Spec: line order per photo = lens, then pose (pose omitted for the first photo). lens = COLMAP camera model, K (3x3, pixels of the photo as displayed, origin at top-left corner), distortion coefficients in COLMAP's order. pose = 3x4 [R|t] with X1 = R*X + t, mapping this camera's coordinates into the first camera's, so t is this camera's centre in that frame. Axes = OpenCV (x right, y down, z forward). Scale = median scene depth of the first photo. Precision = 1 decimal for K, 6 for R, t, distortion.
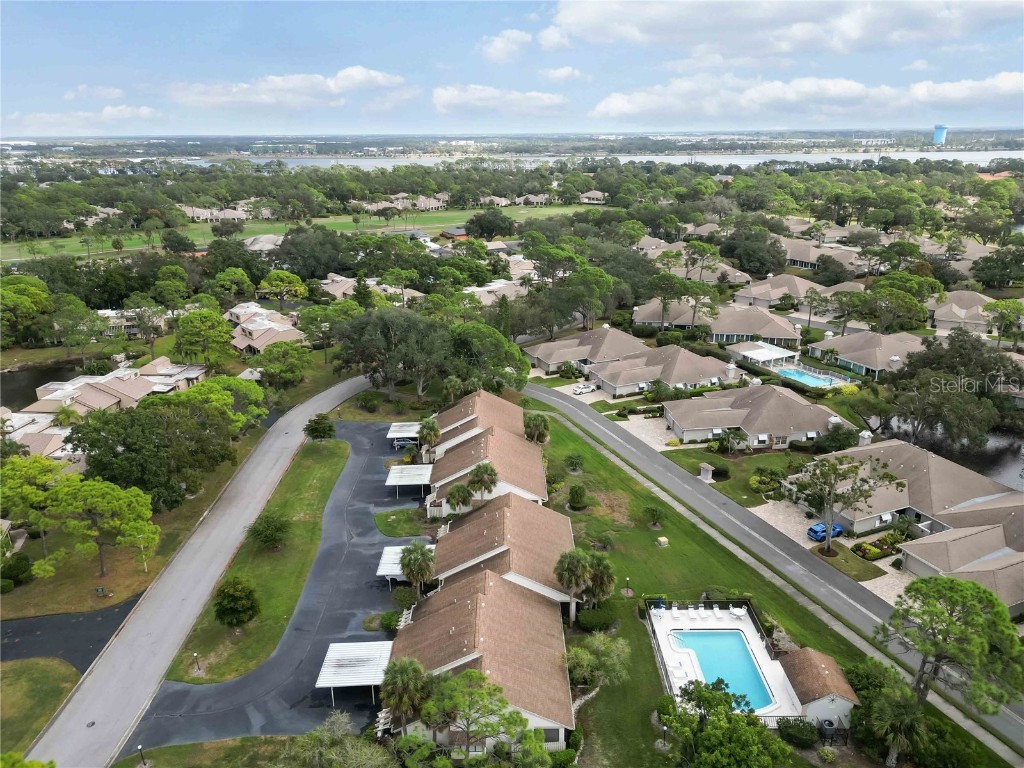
lens RADIAL K [[716.5, 0, 514.1], [0, 716.5, 383.9], [0, 0, 1]] dist [0.030715, -0.002717]
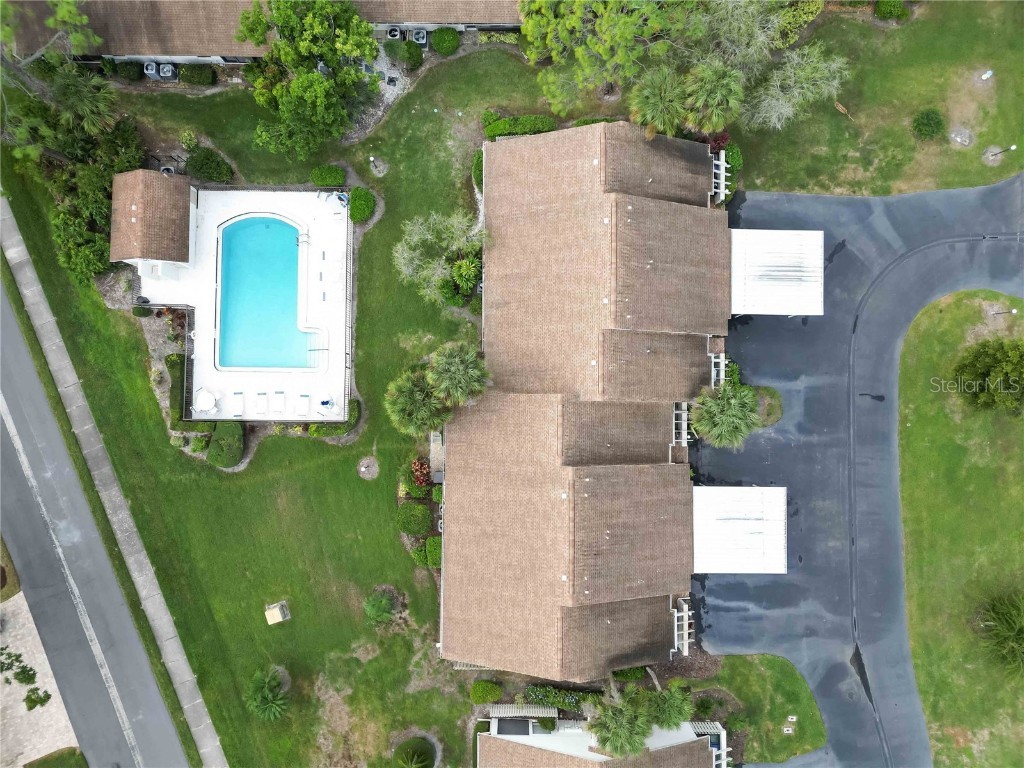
lens RADIAL K [[716.5, 0, 513.9], [0, 716.5, 379.5], [0, 0, 1]] dist [0.030715, -0.002717]
pose [[-0.999736, -0.019163, 0.012639, 0.027396], [0.017759, -0.296765, 0.954785, -0.292233], [-0.014545, 0.954758, 0.297027, 0.788277]]
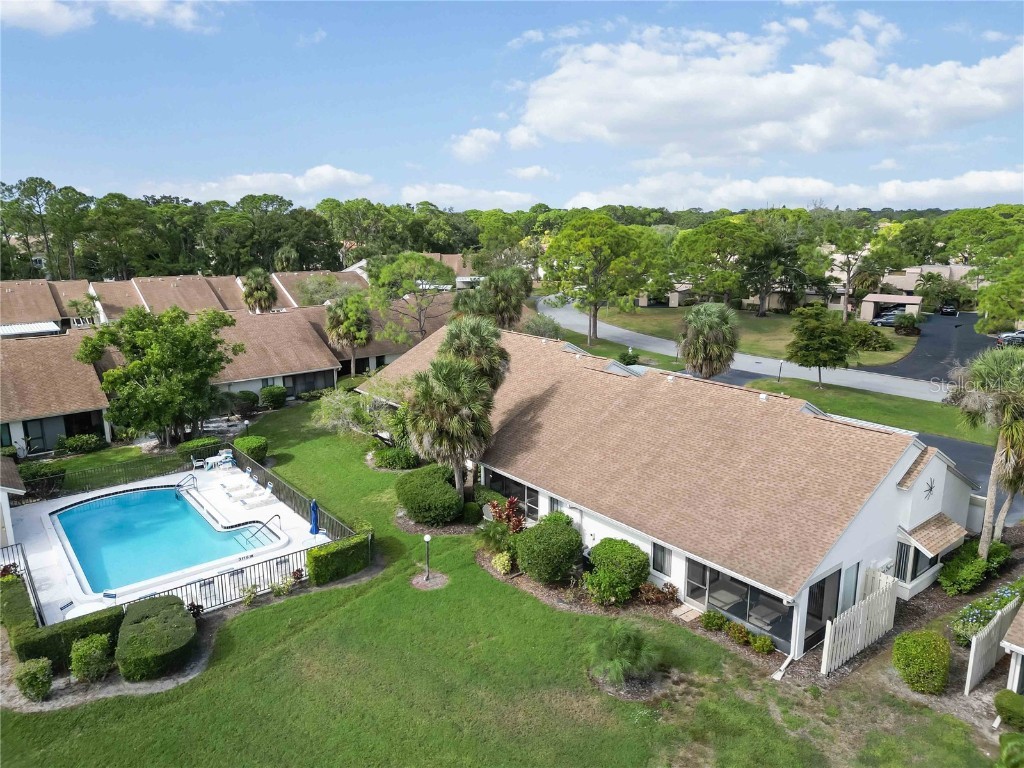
lens RADIAL K [[716.5, 0, 516.0], [0, 716.5, 382.0], [0, 0, 1]] dist [0.030715, -0.002717]
pose [[-0.781320, 0.139349, -0.608376, 0.338593], [-0.205192, 0.863221, 0.461244, 0.029339], [0.589437, 0.485213, -0.645858, 1.269140]]
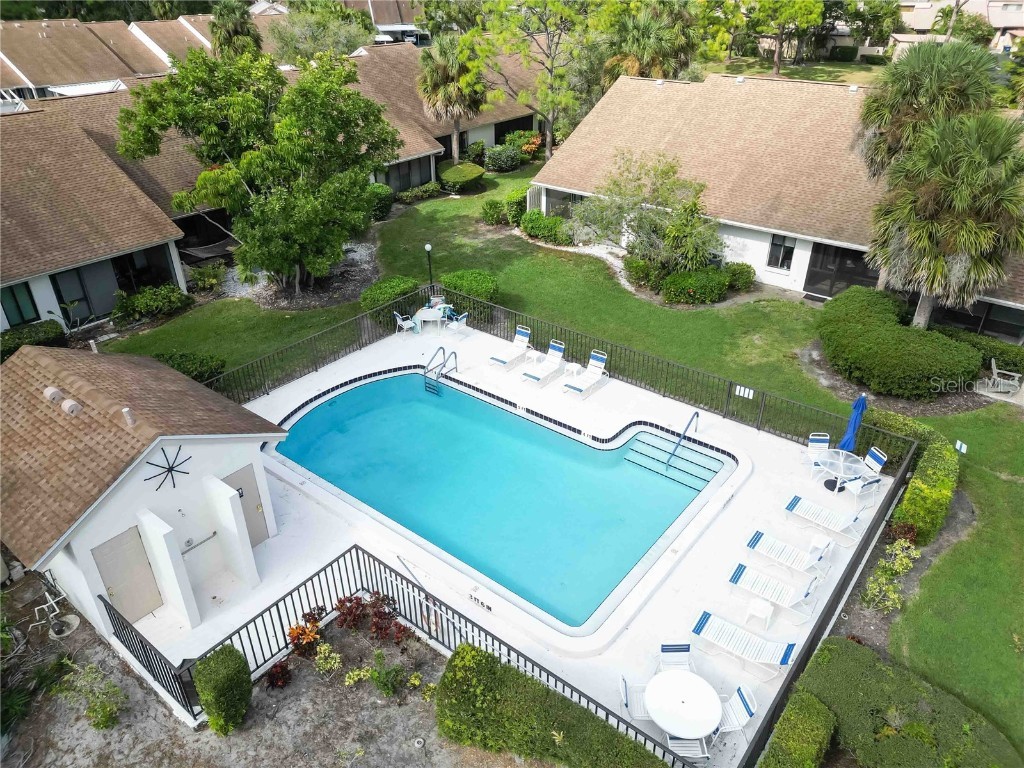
lens RADIAL K [[716.5, 0, 511.3], [0, 716.5, 386.5], [0, 0, 1]] dist [0.030715, -0.002717]
pose [[-0.630261, 0.398634, -0.666230, 0.405041], [-0.249791, 0.708376, 0.660157, 0.169397], [0.735102, 0.582490, -0.346887, 0.978066]]
